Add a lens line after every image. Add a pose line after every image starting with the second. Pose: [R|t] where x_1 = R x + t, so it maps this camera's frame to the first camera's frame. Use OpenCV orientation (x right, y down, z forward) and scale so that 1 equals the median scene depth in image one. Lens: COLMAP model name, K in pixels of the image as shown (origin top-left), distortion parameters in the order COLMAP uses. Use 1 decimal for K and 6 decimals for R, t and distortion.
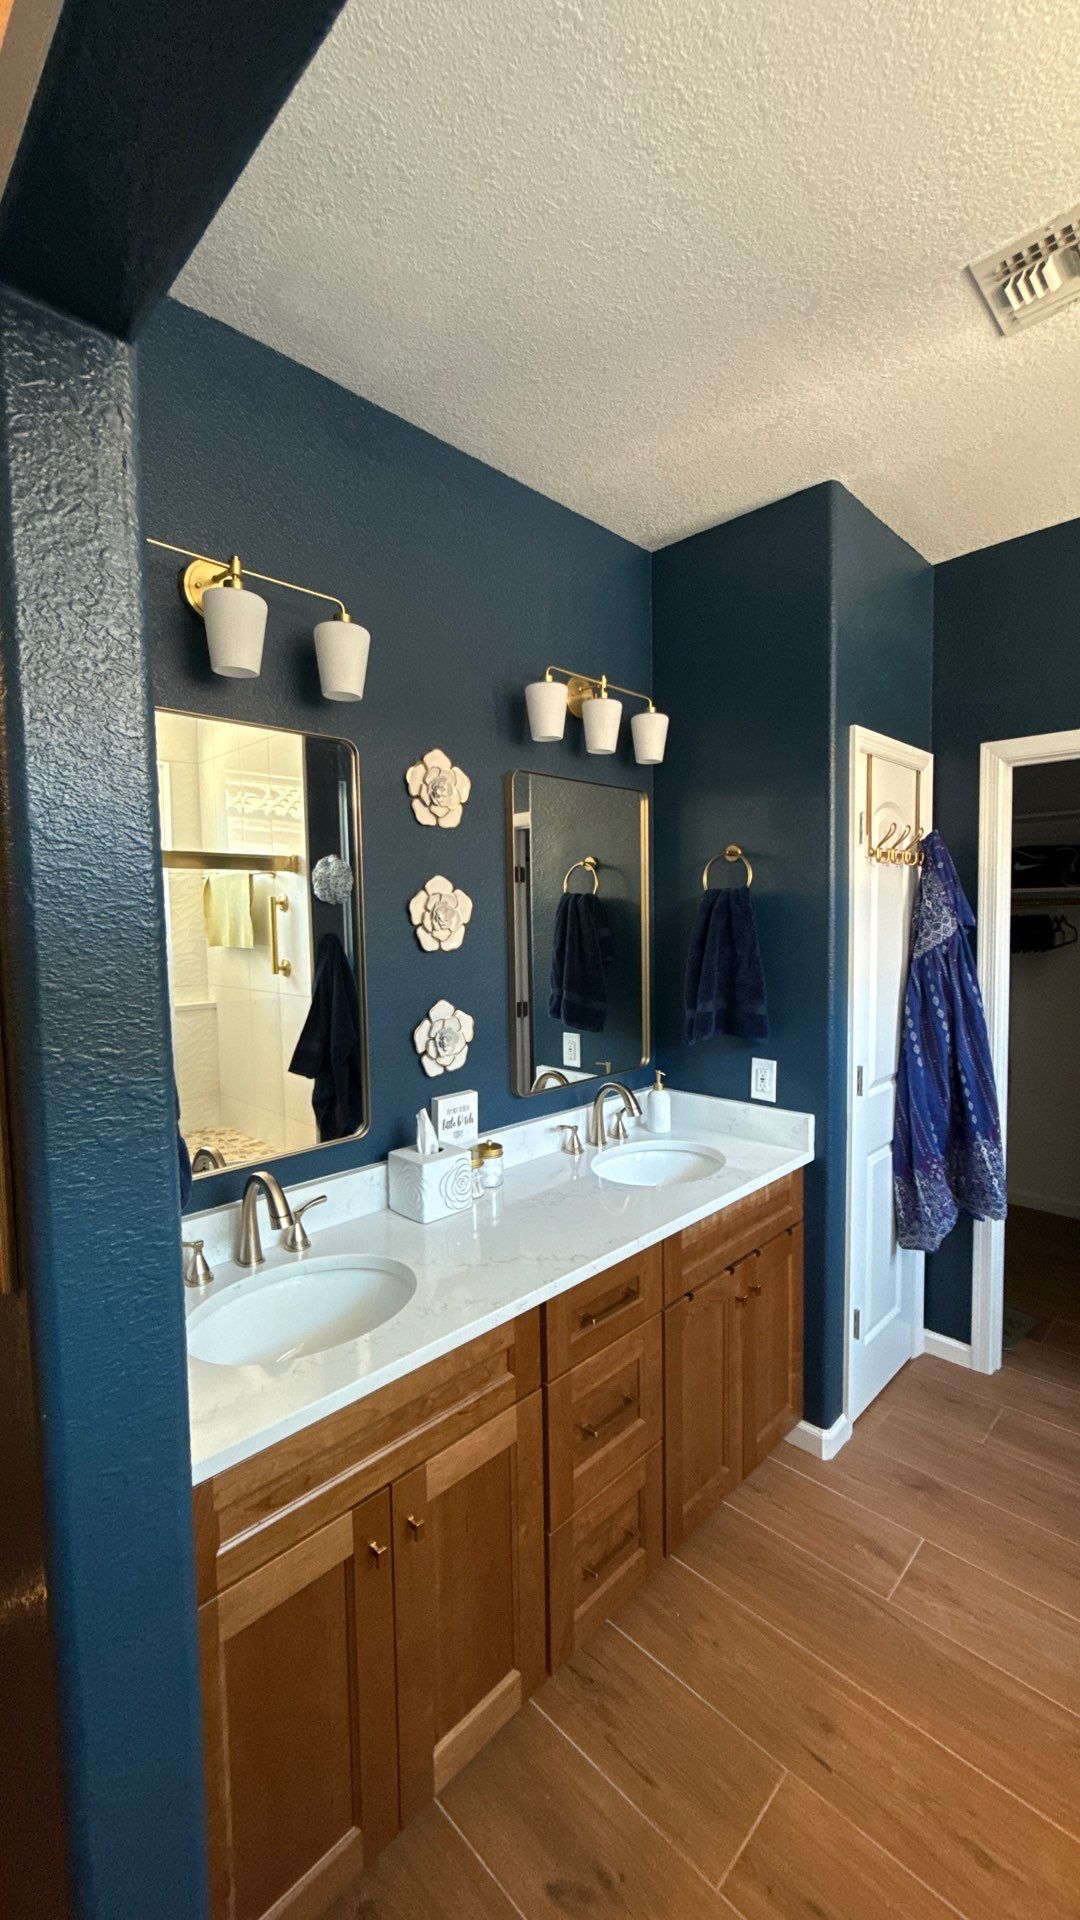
lens RADIAL K [[762.8, 0, 542.1], [0, 762.8, 959.5], [0, 0, 1]] dist [-0.001468, -0.000111]
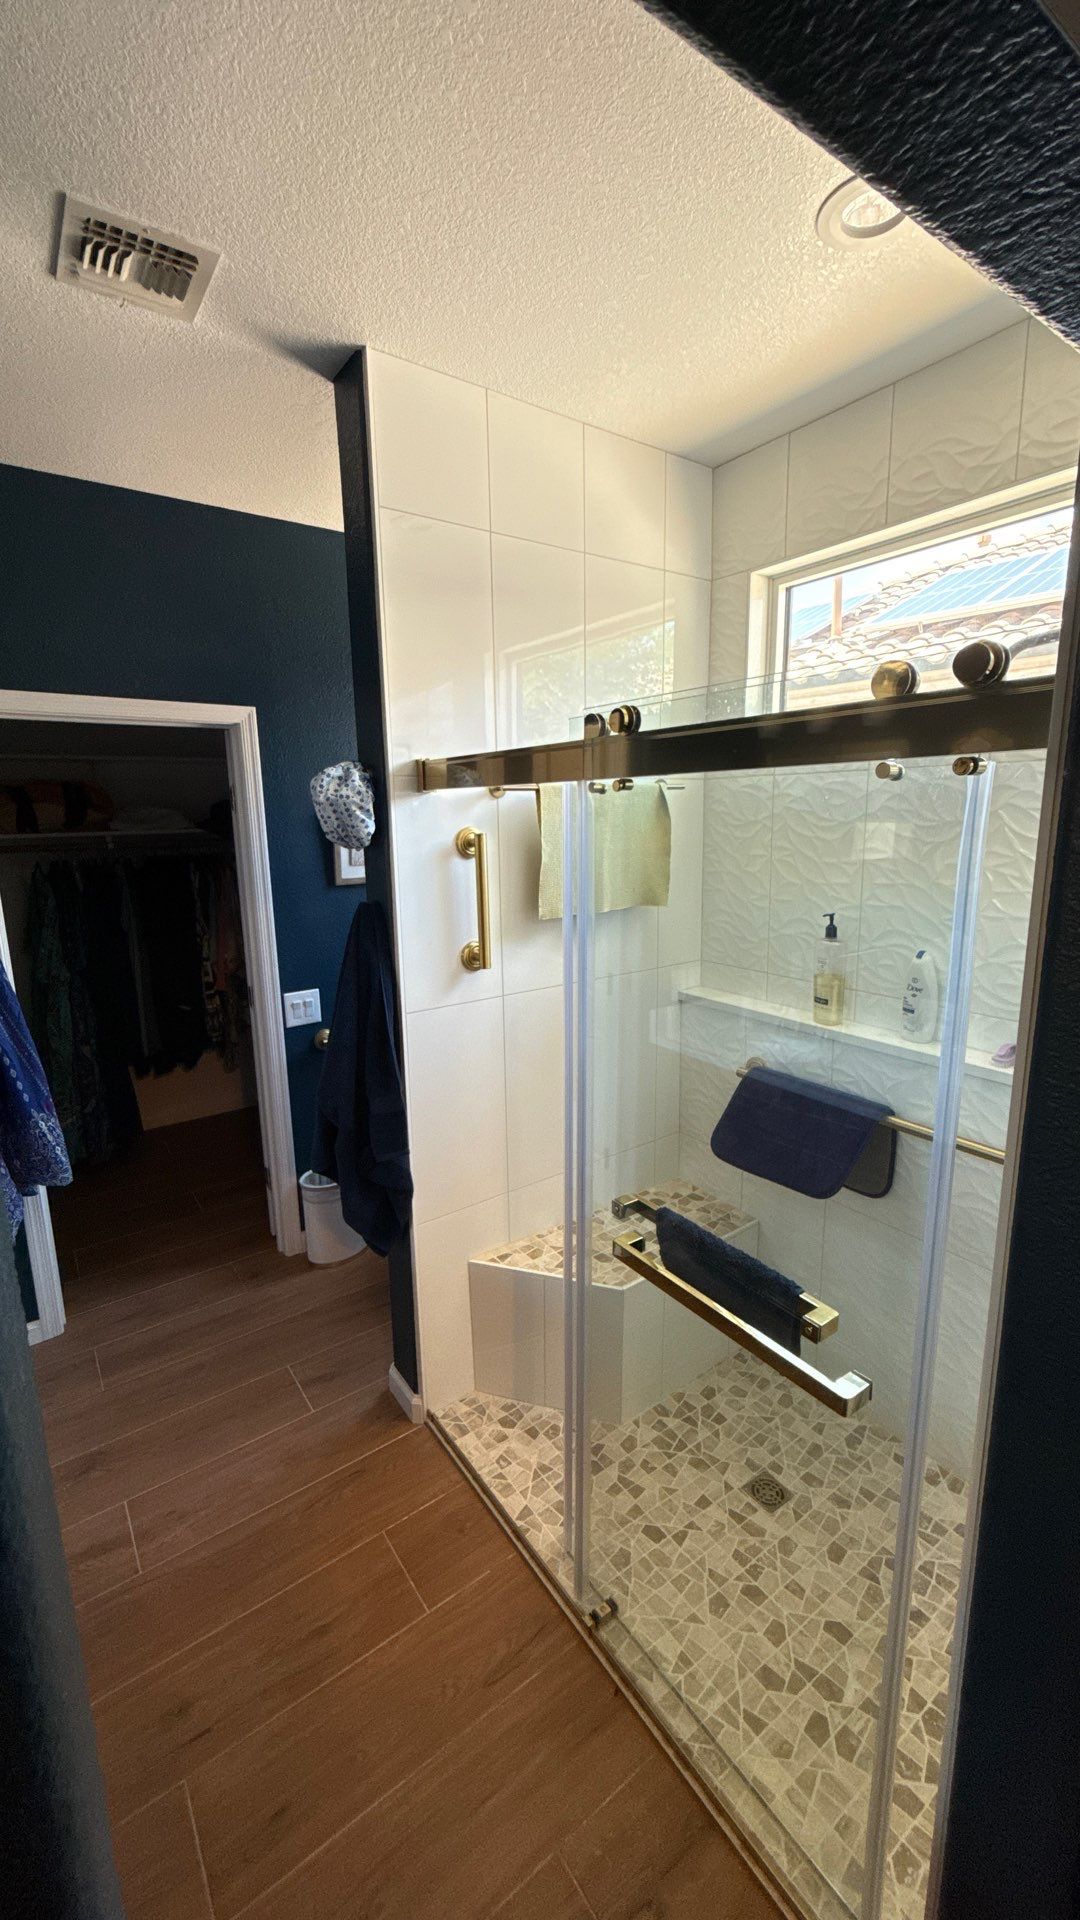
lens RADIAL K [[762.8, 0, 542.5], [0, 762.8, 958.1], [0, 0, 1]] dist [-0.001468, -0.000111]
pose [[0.157625, -0.172126, 0.972382, -0.361830], [0.076839, 0.983844, 0.161699, -0.105425], [-0.984505, 0.049229, 0.168304, 0.303602]]
